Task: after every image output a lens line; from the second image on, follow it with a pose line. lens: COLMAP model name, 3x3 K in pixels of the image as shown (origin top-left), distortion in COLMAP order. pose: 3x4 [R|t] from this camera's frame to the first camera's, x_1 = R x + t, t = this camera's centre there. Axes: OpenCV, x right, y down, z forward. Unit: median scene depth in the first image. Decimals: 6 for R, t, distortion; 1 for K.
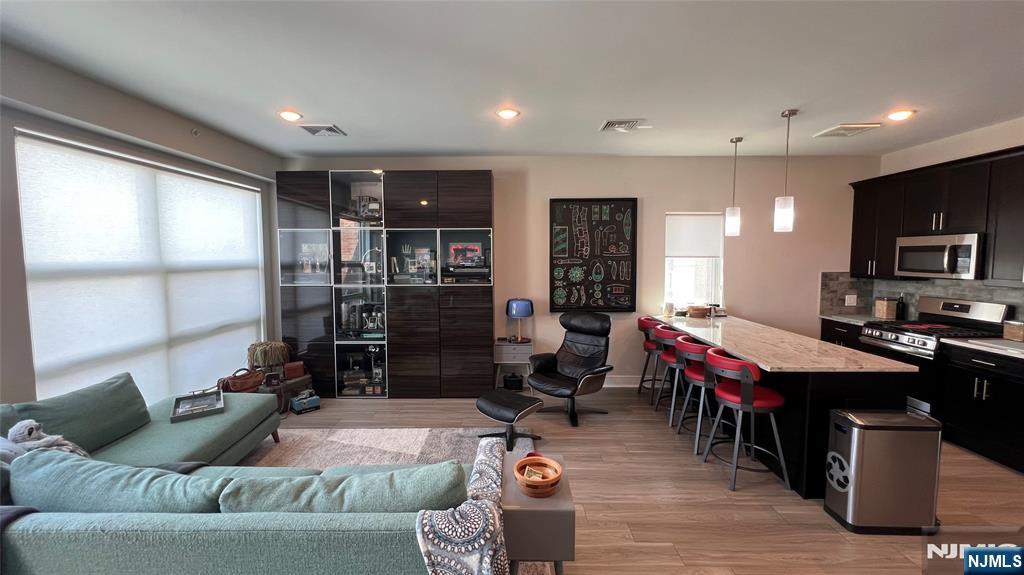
lens RADIAL K [[410.7, 0, 509.2], [0, 410.7, 286.5], [0, 0, 1]] dist [-0.000095, -0.000001]
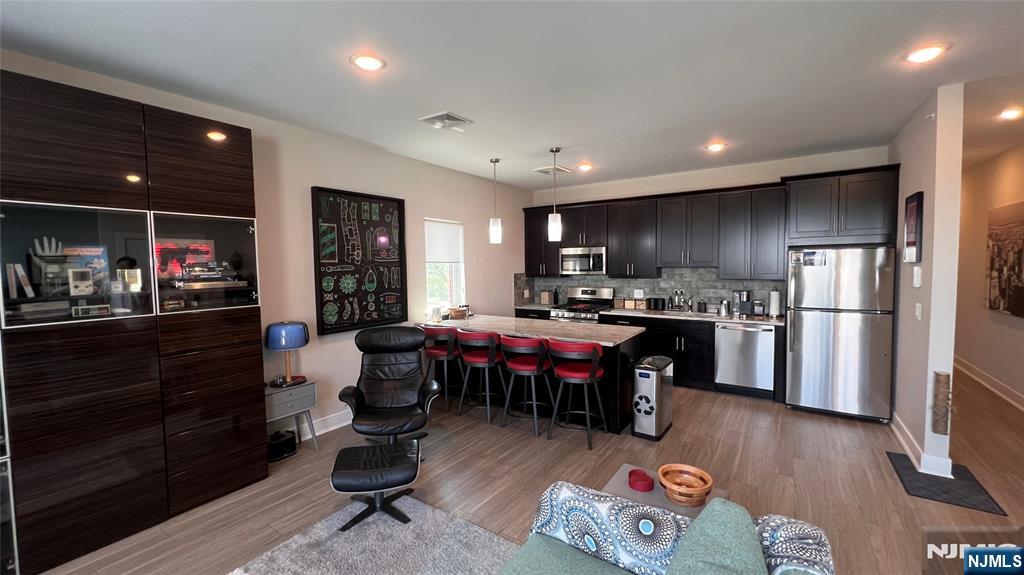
lens RADIAL K [[410.7, 0, 509.2], [0, 410.7, 286.5], [0, 0, 1]] dist [-0.000095, -0.000001]
pose [[0.556398, -0.051551, 0.829315, -0.338581], [0.070416, 0.997409, 0.014757, -0.014518], [-0.827927, 0.050186, 0.558586, 0.284996]]
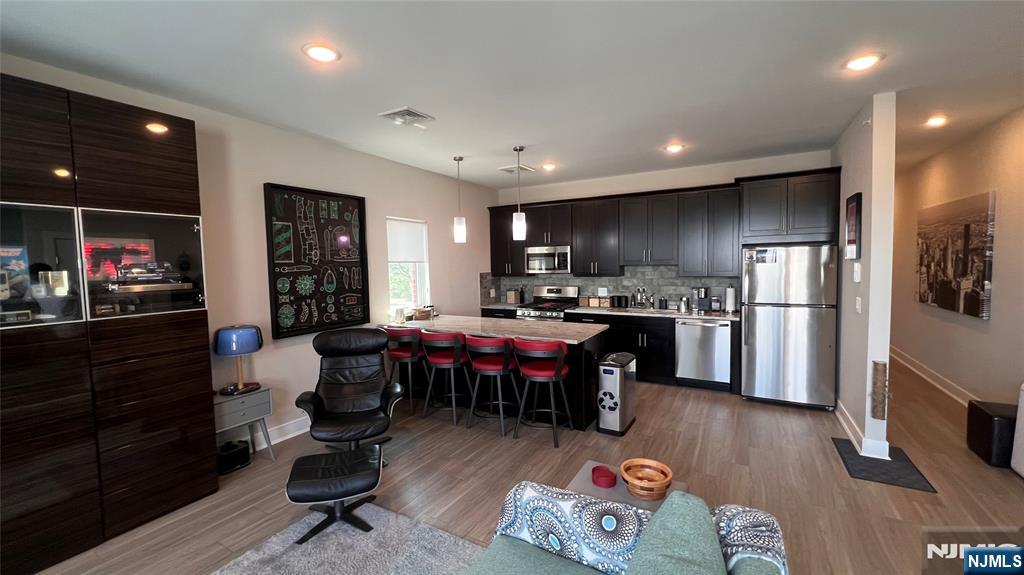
lens RADIAL K [[410.7, 0, 509.2], [0, 410.7, 286.5], [0, 0, 1]] dist [-0.000095, -0.000001]
pose [[0.488712, -0.058121, 0.870507, -0.330979], [0.079892, 0.996568, 0.021685, -0.013244], [-0.868780, 0.058949, 0.491678, 0.283576]]
